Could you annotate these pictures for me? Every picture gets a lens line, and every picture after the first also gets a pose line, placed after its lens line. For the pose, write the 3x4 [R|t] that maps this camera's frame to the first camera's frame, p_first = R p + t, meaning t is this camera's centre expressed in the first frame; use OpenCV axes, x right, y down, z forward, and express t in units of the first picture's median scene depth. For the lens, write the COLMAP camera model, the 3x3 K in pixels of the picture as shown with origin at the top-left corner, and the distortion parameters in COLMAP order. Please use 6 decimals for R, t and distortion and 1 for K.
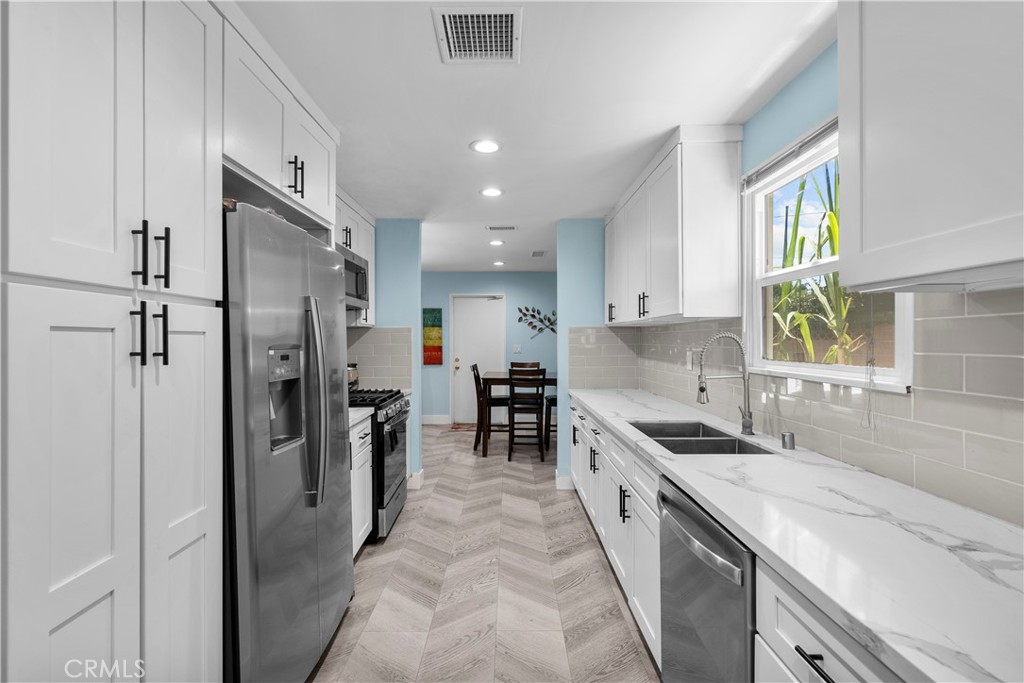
lens RADIAL K [[453.4, 0, 507.5], [0, 453.4, 342.2], [0, 0, 1]] dist [-0.000689, 0.000089]
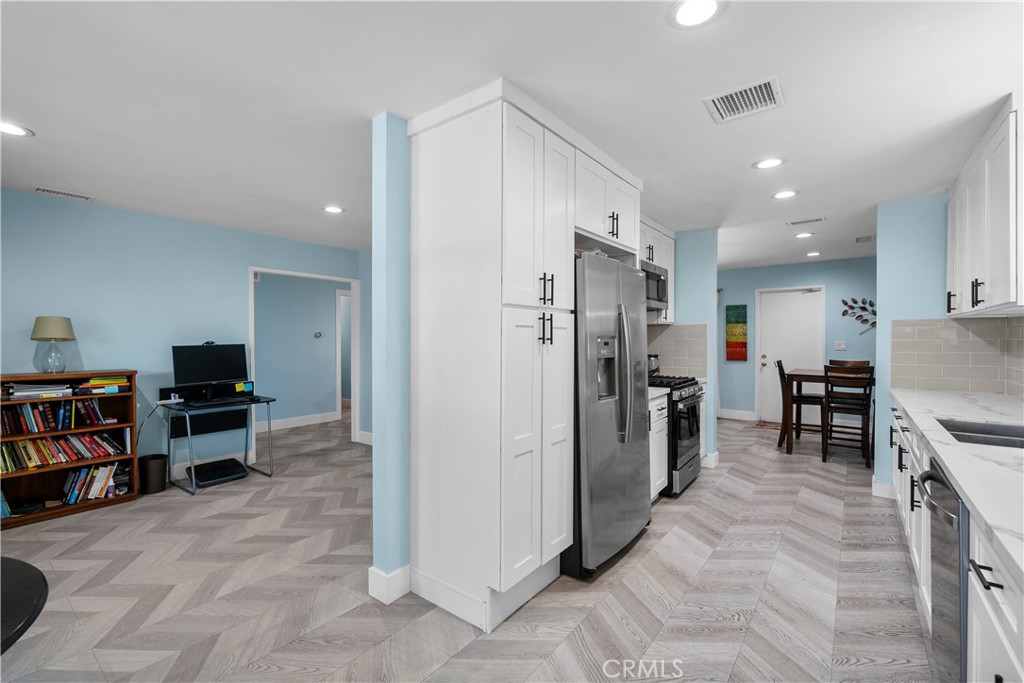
lens RADIAL K [[444.2, 0, 506.8], [0, 444.2, 343.0], [0, 0, 1]] dist [-0.002317, -0.000576]
pose [[0.786764, 0.006962, -0.617215, 0.105129], [-0.003154, 0.999969, 0.007258, 0.011422], [0.617246, -0.003764, 0.786761, -0.237402]]
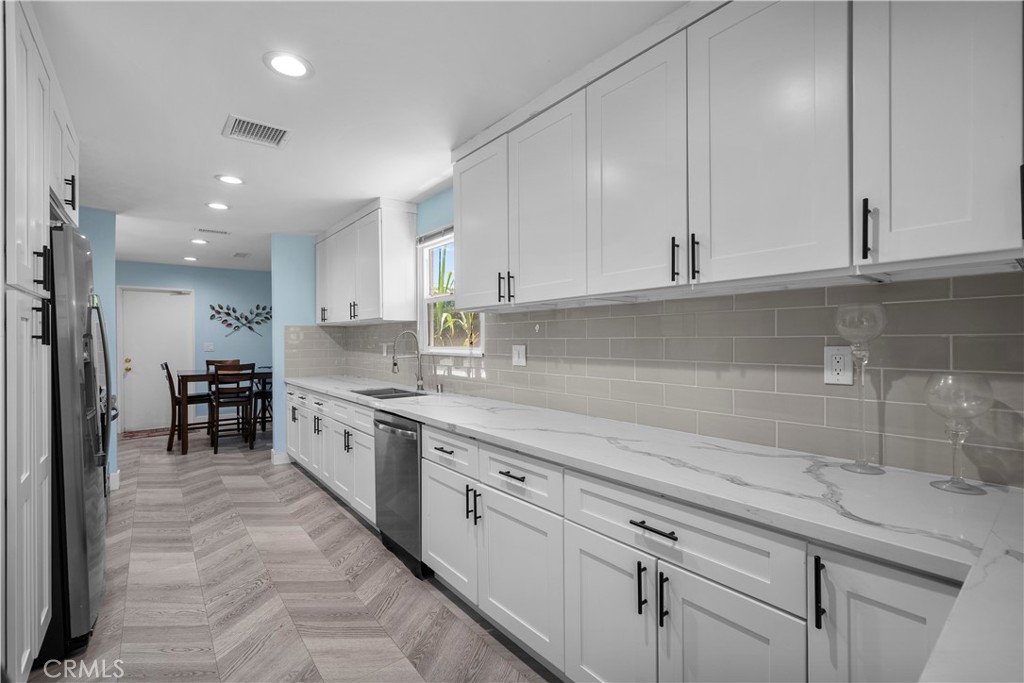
lens RADIAL K [[453.4, 0, 507.5], [0, 453.4, 342.2], [0, 0, 1]] dist [-0.000689, 0.000089]
pose [[0.784697, -0.004495, 0.619863, -0.189135], [0.005752, 0.999983, -0.000029, 0.018558], [-0.619853, 0.003588, 0.784710, -0.380560]]
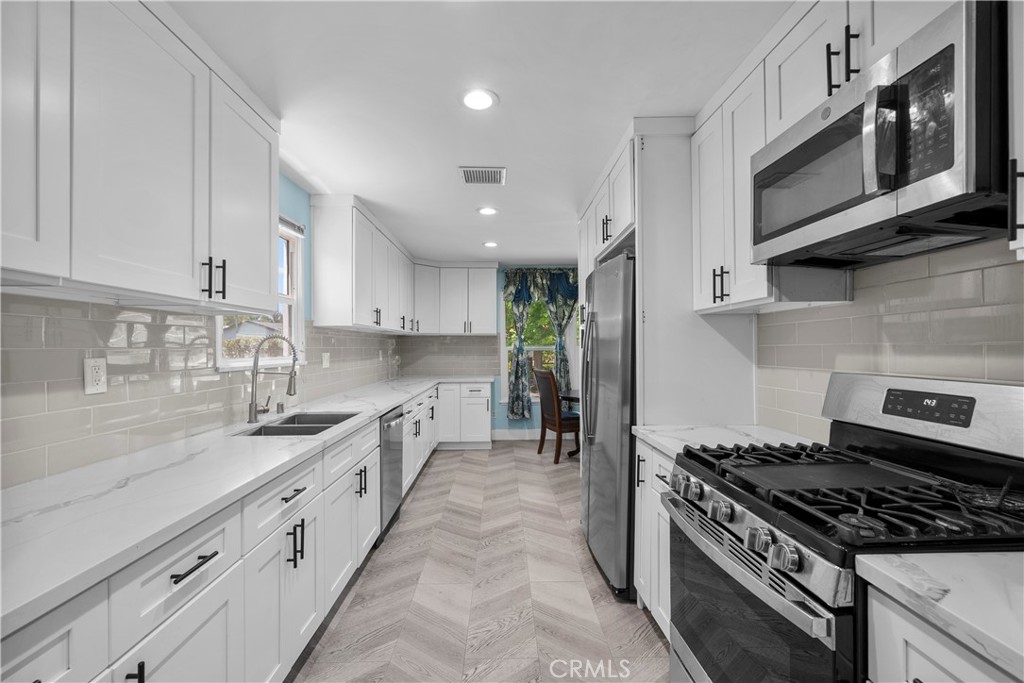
lens RADIAL K [[444.2, 0, 506.8], [0, 444.2, 343.0], [0, 0, 1]] dist [-0.002317, -0.000576]
pose [[-0.999861, 0.007644, -0.014816, -0.069617], [0.007711, 0.999960, -0.004517, 0.007614], [0.014781, -0.004631, -0.999880, 1.510442]]
